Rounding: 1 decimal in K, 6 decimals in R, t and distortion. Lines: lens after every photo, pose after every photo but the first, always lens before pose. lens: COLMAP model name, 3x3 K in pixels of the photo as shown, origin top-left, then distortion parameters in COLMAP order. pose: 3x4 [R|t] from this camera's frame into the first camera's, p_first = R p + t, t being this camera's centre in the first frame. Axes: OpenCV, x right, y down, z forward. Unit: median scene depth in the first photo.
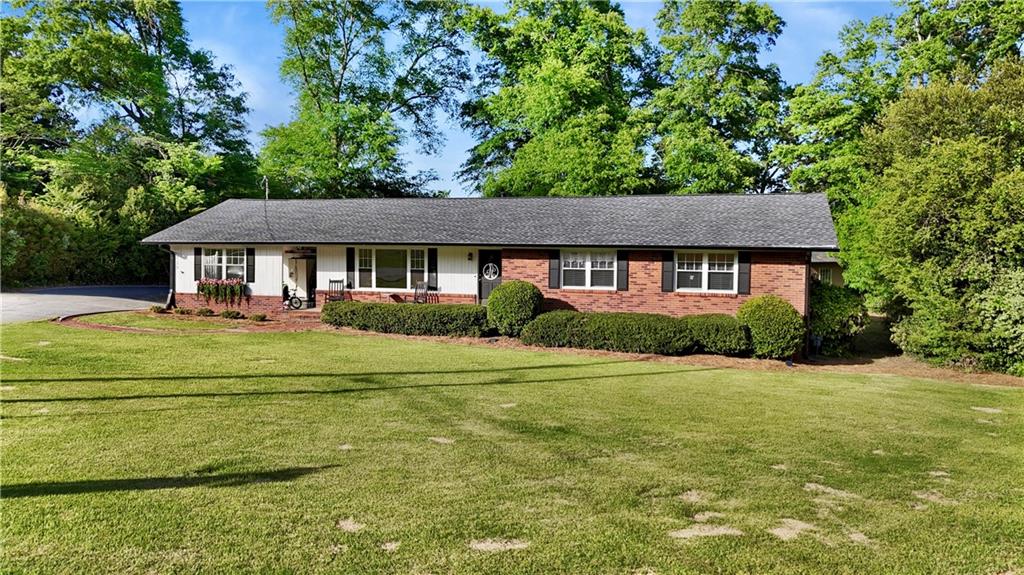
lens RADIAL K [[758.6, 0, 512.0], [0, 758.6, 287.5], [0, 0, 1]] dist [0.043210, -0.000566]
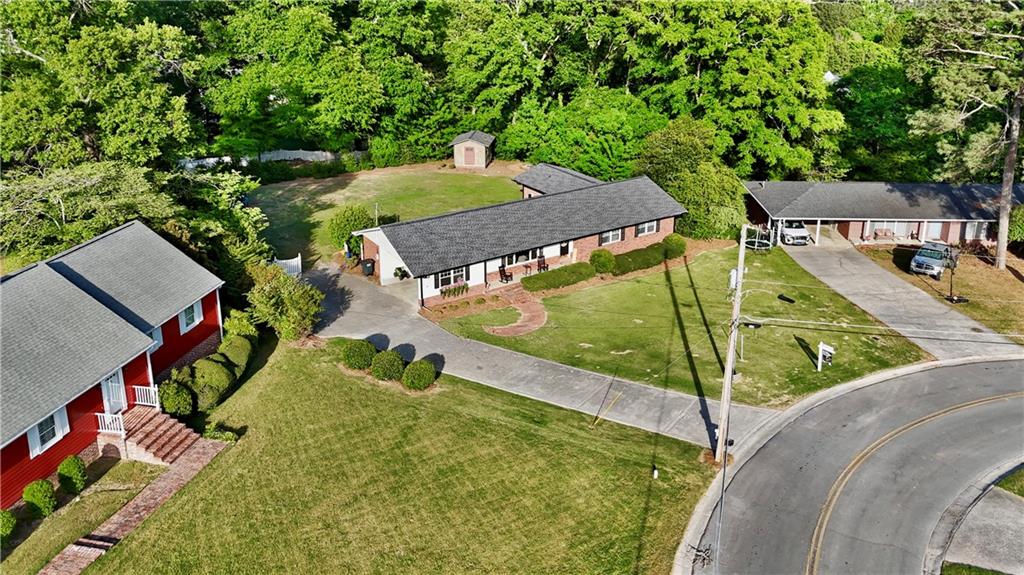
lens RADIAL K [[703.9, 0, 512.0], [0, 703.9, 287.5], [0, 0, 1]] dist [0.047430, -0.000236]
pose [[0.642170, -0.320599, 0.696300, -1.541388], [0.063706, 0.927519, 0.368306, -0.643208], [-0.763910, -0.192157, 0.616049, -0.136313]]
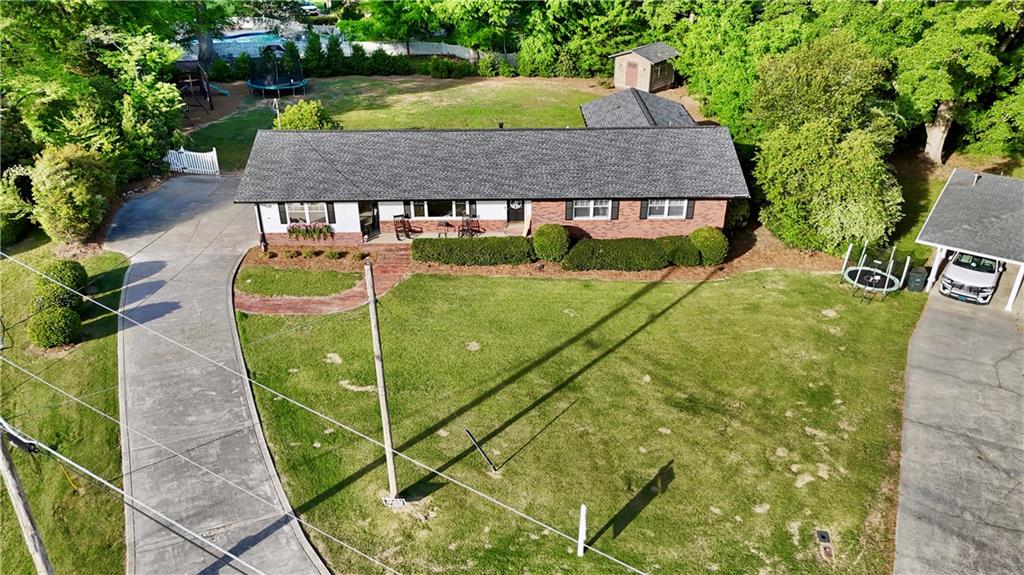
lens RADIAL K [[737.1, 0, 512.0], [0, 737.1, 287.5], [0, 0, 1]] dist [0.043559, -0.000347]
pose [[0.953313, -0.157450, 0.257691, -0.416022], [0.034575, 0.904619, 0.424817, -0.465128], [-0.299999, -0.396074, 0.867828, -0.264588]]
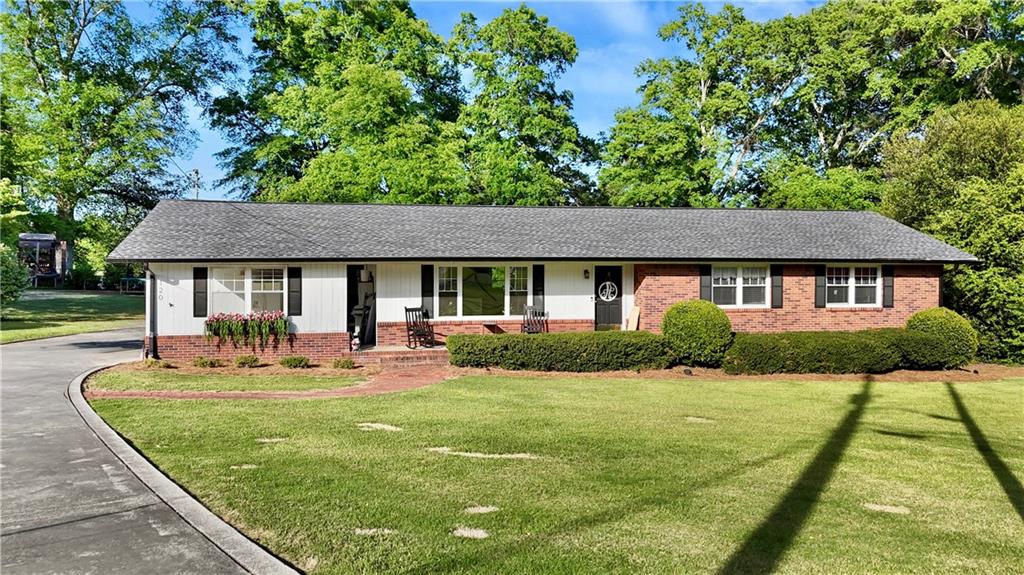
lens RADIAL K [[748.2, 0, 512.0], [0, 748.2, 287.5], [0, 0, 1]] dist [0.014016, 0.000756]
pose [[0.887549, -0.022873, 0.460144, -0.511313], [0.033503, 0.999327, -0.014947, -0.016540], [-0.459493, 0.028682, 0.887718, 0.300022]]
